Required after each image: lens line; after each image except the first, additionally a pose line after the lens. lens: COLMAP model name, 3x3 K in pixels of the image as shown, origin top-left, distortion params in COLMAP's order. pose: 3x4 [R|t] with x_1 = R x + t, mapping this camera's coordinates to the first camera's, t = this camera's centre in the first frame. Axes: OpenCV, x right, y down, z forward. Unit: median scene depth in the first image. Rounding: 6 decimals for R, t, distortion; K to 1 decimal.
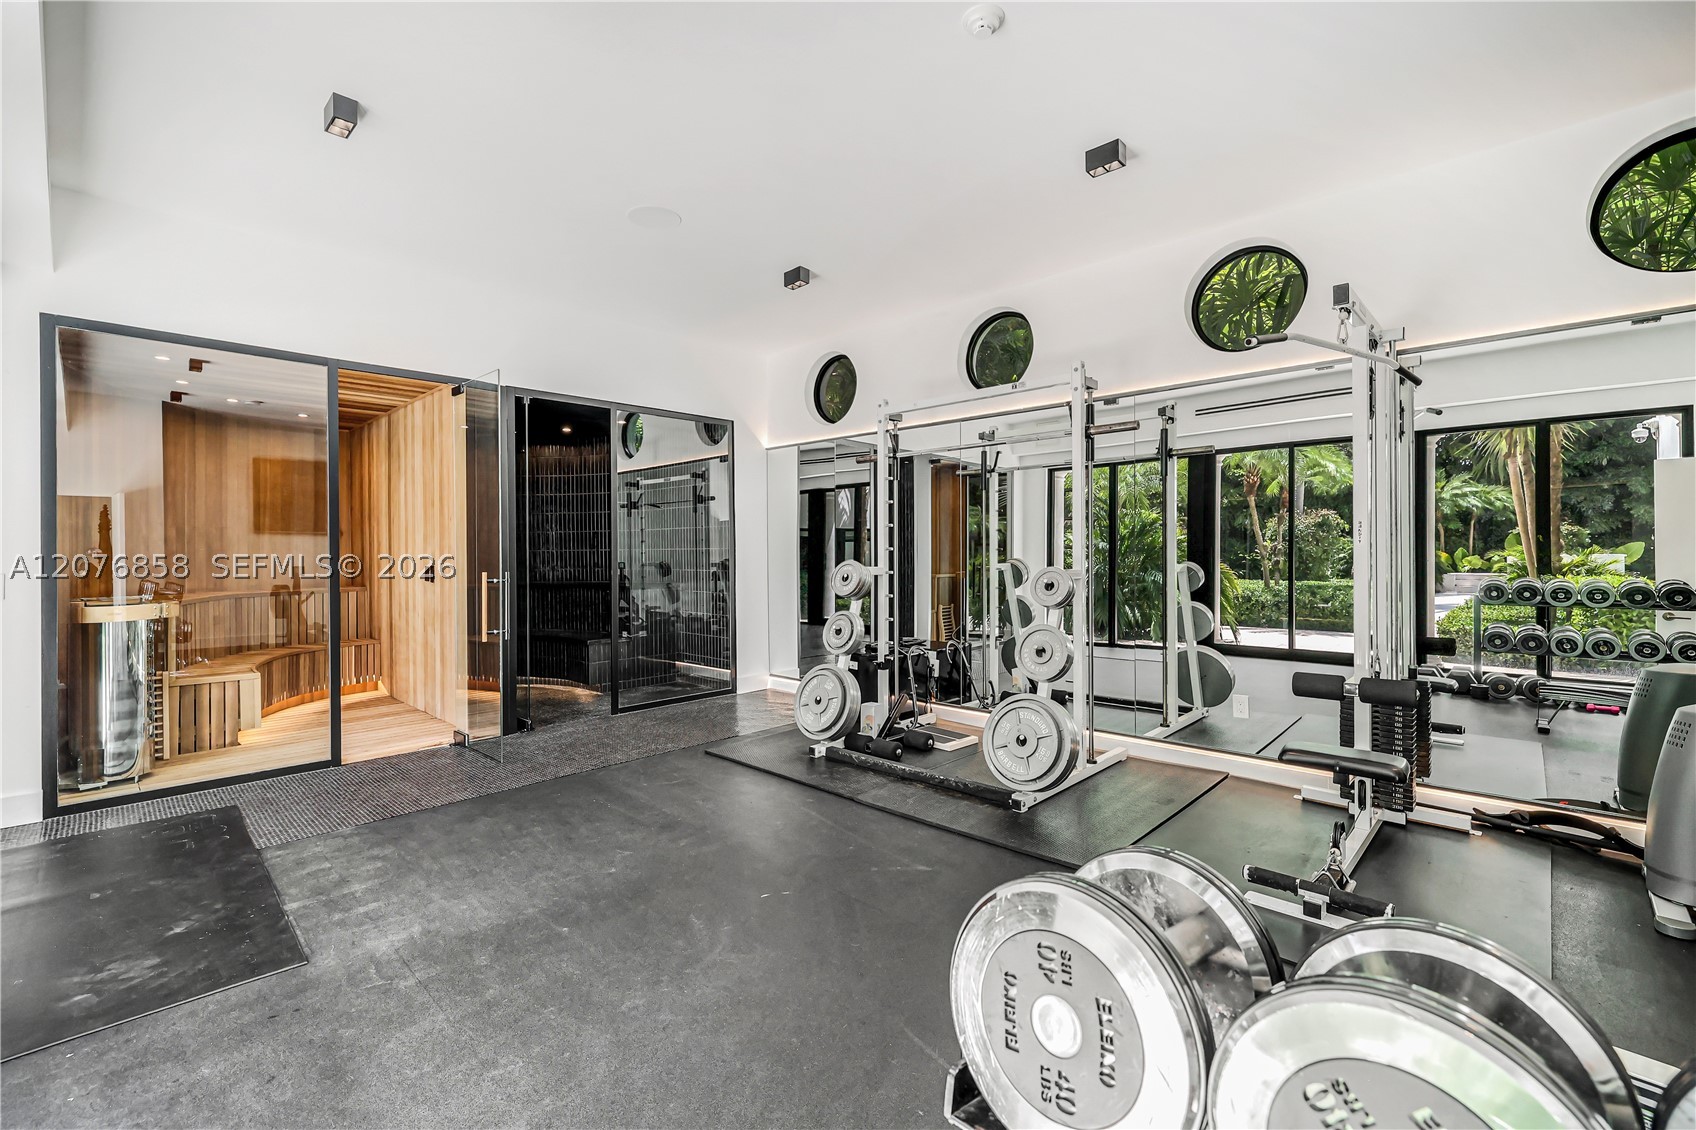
lens RADIAL K [[727.5, 0, 846.6], [0, 727.5, 558.1], [0, 0, 1]] dist [0.000980, -0.000109]
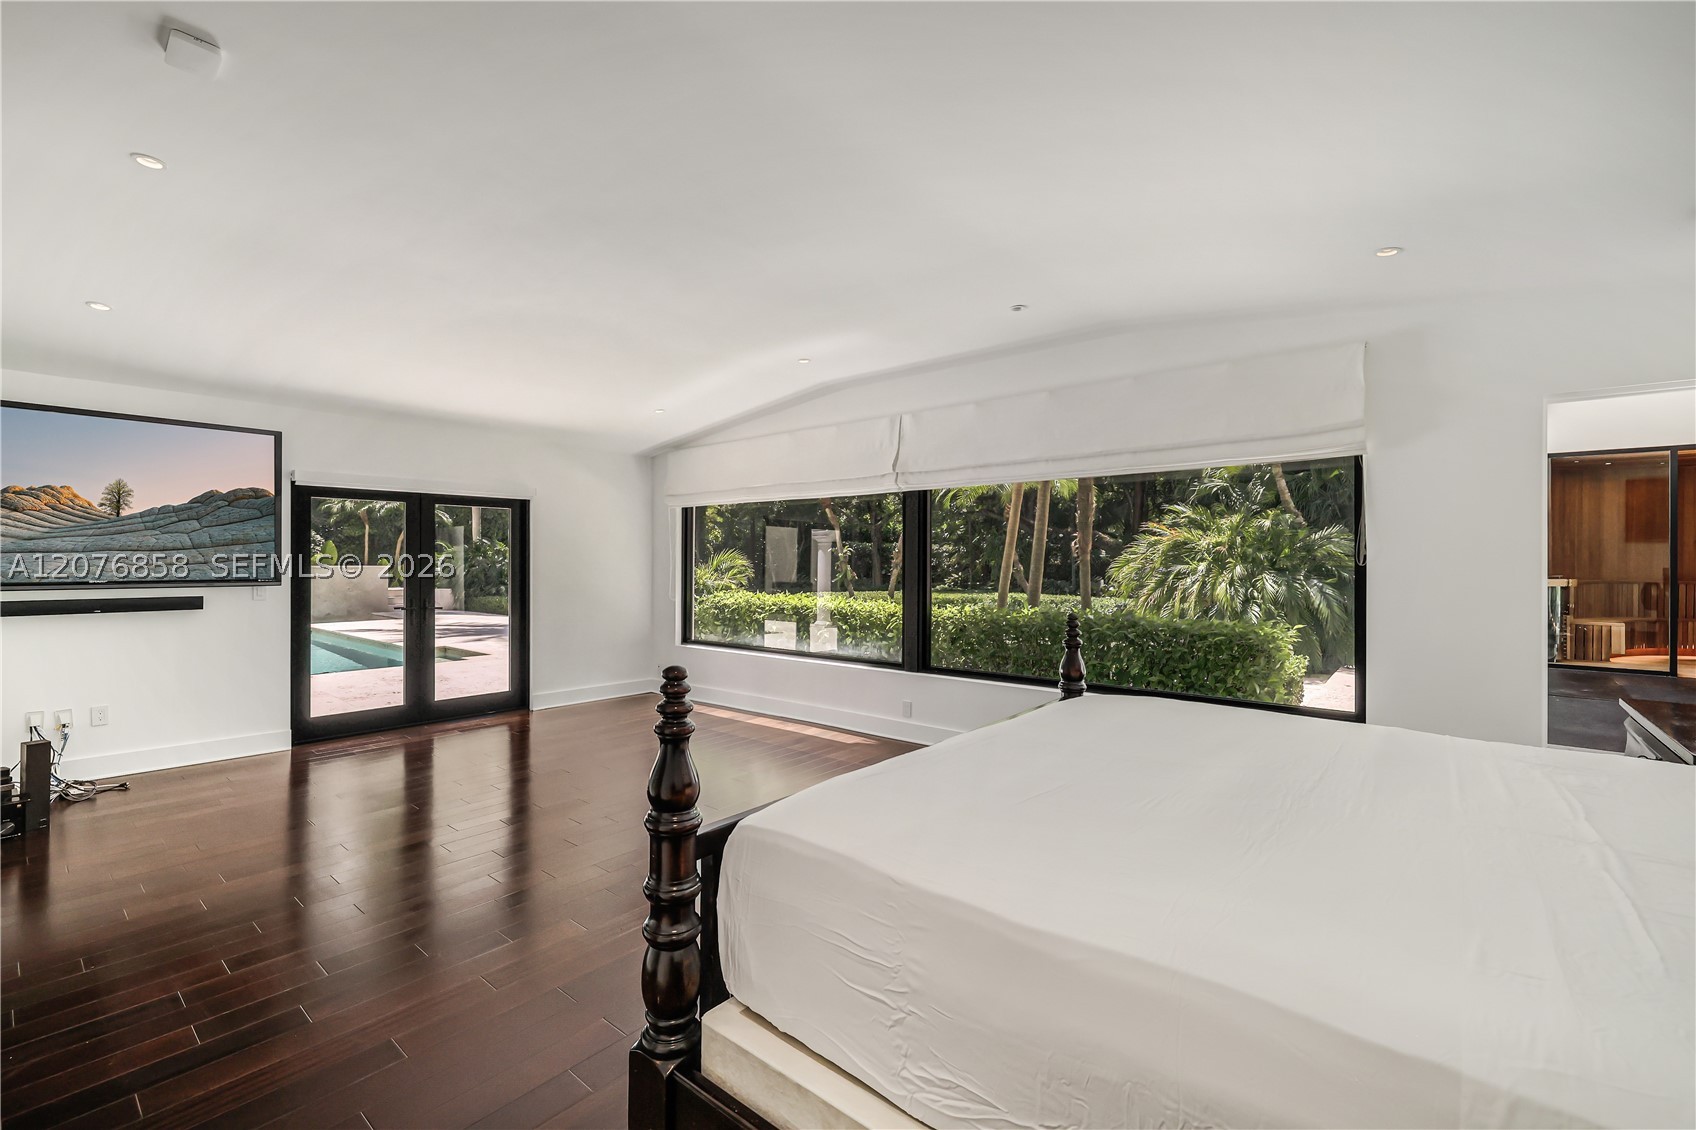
lens RADIAL K [[727.5, 0, 847.3], [0, 727.5, 564.5], [0, 0, 1]] dist [0.000980, -0.000109]
pose [[0.064578, 0.002739, -0.997909, 0.784814], [-0.007446, 0.999970, 0.002263, 0.027467], [0.997885, 0.007284, 0.064596, -0.935671]]
